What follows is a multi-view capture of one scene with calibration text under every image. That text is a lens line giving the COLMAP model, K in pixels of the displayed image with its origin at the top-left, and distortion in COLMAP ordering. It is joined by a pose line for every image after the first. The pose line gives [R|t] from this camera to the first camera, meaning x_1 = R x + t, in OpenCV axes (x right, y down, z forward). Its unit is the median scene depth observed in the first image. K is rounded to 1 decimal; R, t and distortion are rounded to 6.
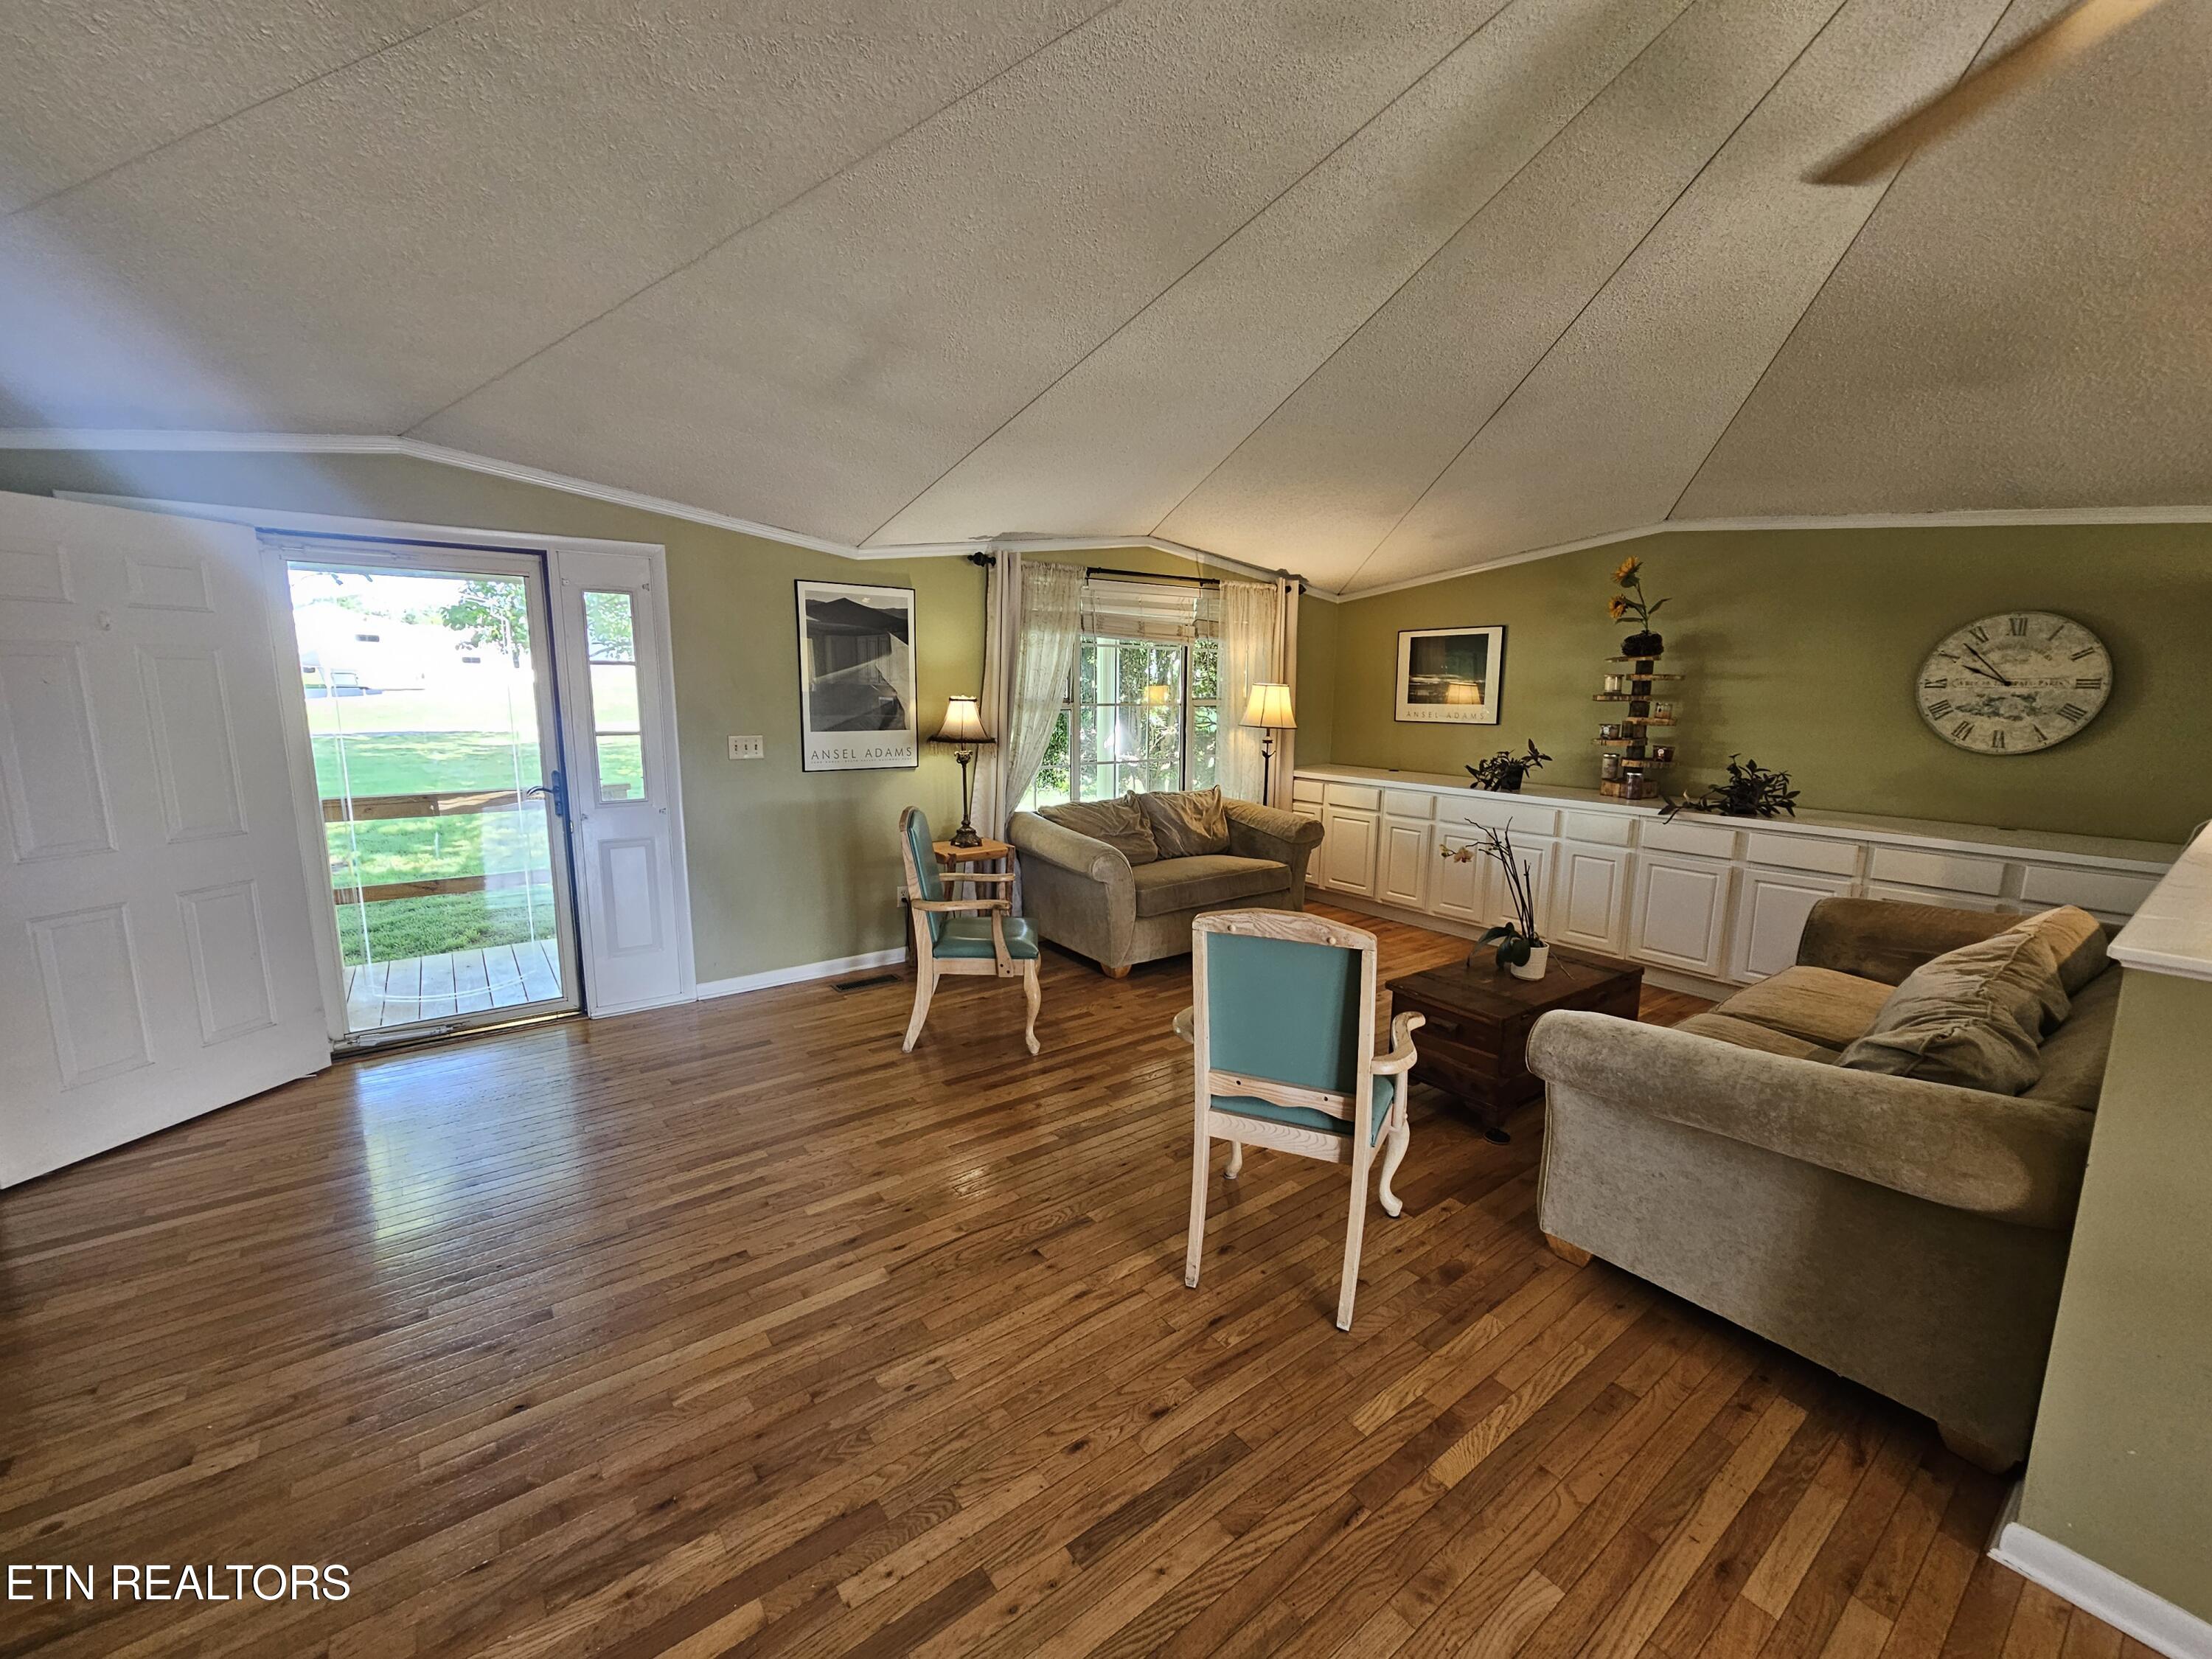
lens RADIAL K [[910.1, 0, 1109.2], [0, 910.1, 834.3], [0, 0, 1]] dist [-0.001175, -0.000184]
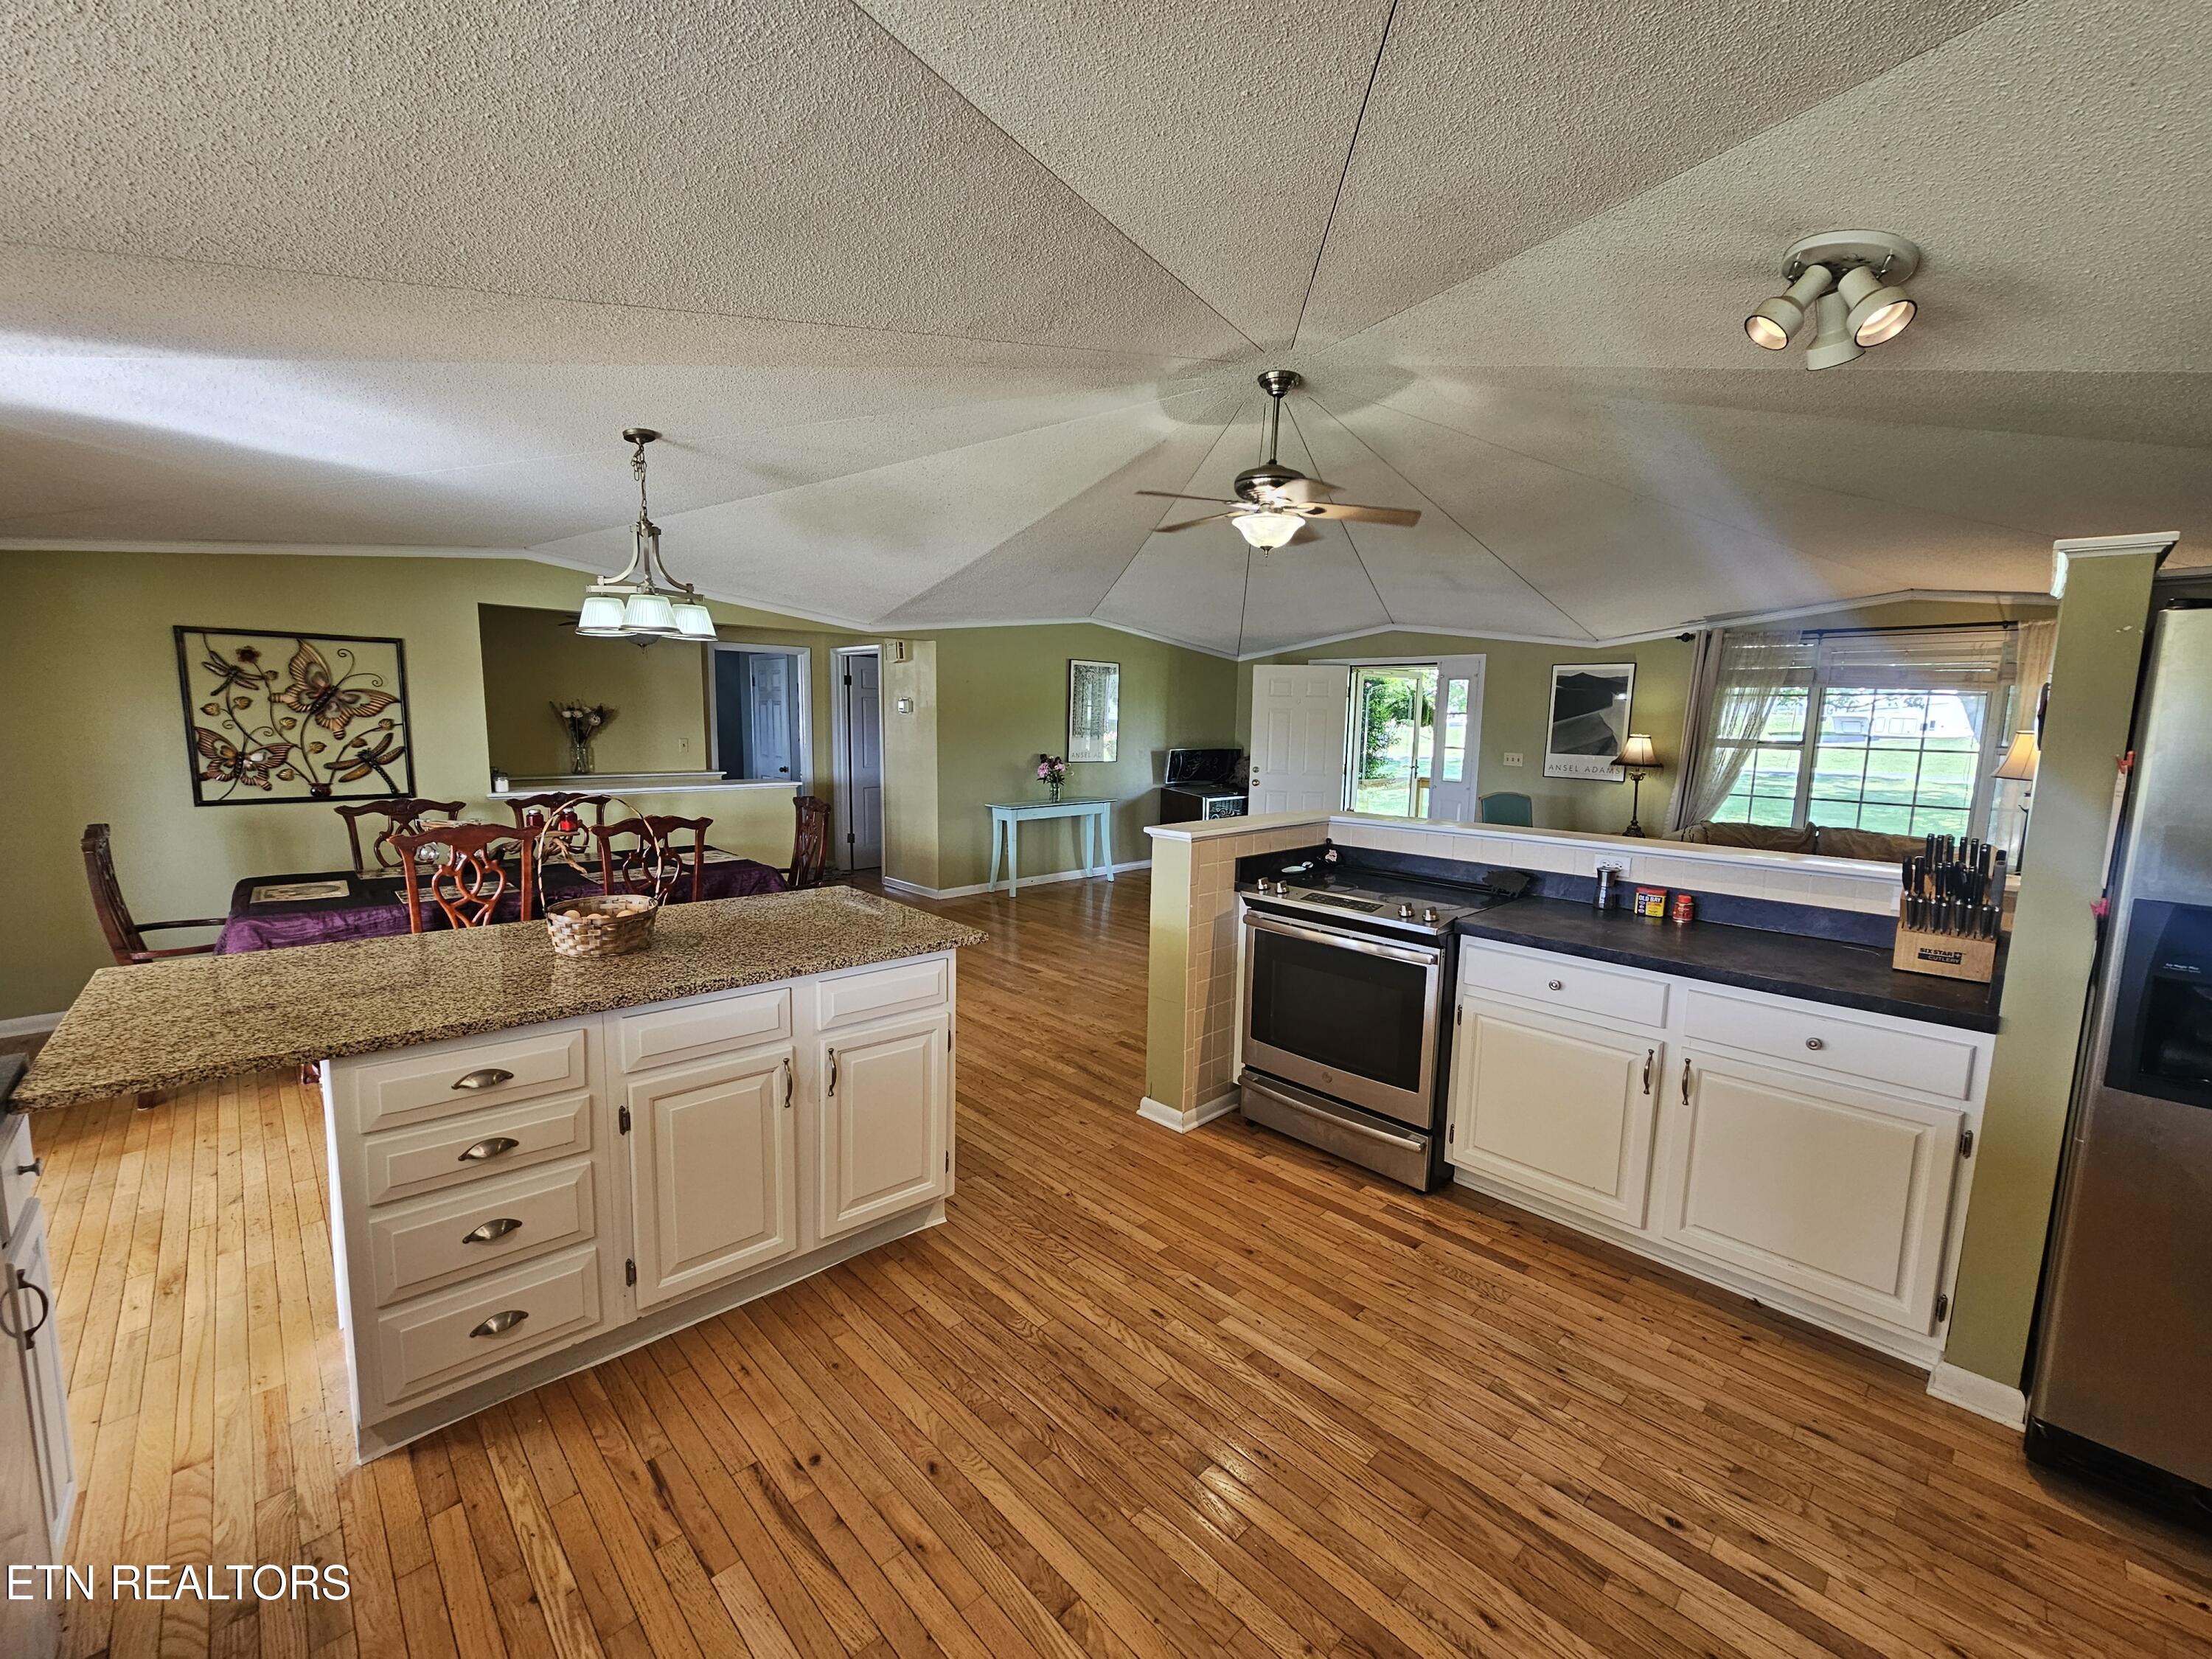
lens RADIAL K [[910.1, 0, 1109.2], [0, 910.1, 834.3], [0, 0, 1]] dist [-0.001175, -0.000184]
pose [[0.112474, 0.125699, -0.985672, 1.204716], [-0.179802, 0.978166, 0.104225, 0.004827], [0.977252, 0.165503, 0.132619, 0.006322]]
